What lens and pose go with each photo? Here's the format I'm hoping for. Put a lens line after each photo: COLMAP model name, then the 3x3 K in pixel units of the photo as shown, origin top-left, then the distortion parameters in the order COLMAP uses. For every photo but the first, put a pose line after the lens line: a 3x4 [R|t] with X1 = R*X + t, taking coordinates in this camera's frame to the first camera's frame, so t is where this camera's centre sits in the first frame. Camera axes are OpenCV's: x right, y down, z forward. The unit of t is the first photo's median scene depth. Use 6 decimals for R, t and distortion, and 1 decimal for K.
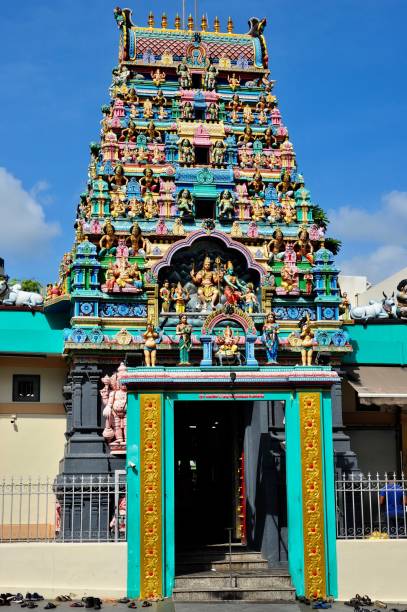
lens RADIAL K [[1406.1, 0, 203.5], [0, 1406.1, 306.0], [0, 0, 1]] dist [-0.008152, -0.365377]
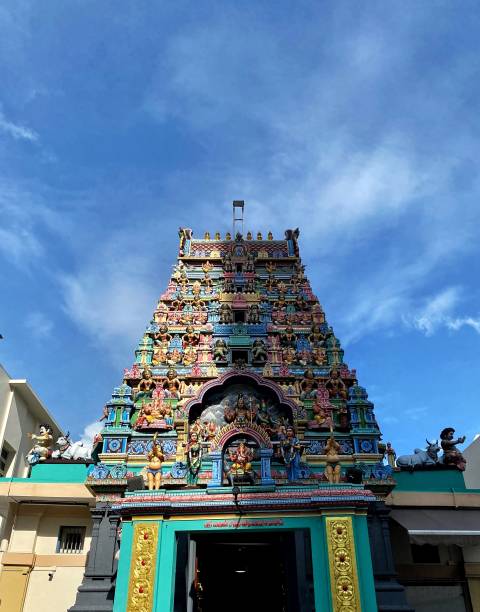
lens RADIAL K [[581.7, 0, 240.0], [0, 581.7, 306.0], [0, 0, 1]] dist [0.072680, -0.240290]
pose [[0.979608, -0.099765, -0.174398, 0.083441], [0.017135, 0.906332, -0.422219, 0.085859], [0.200185, 0.410621, 0.889560, 0.585903]]
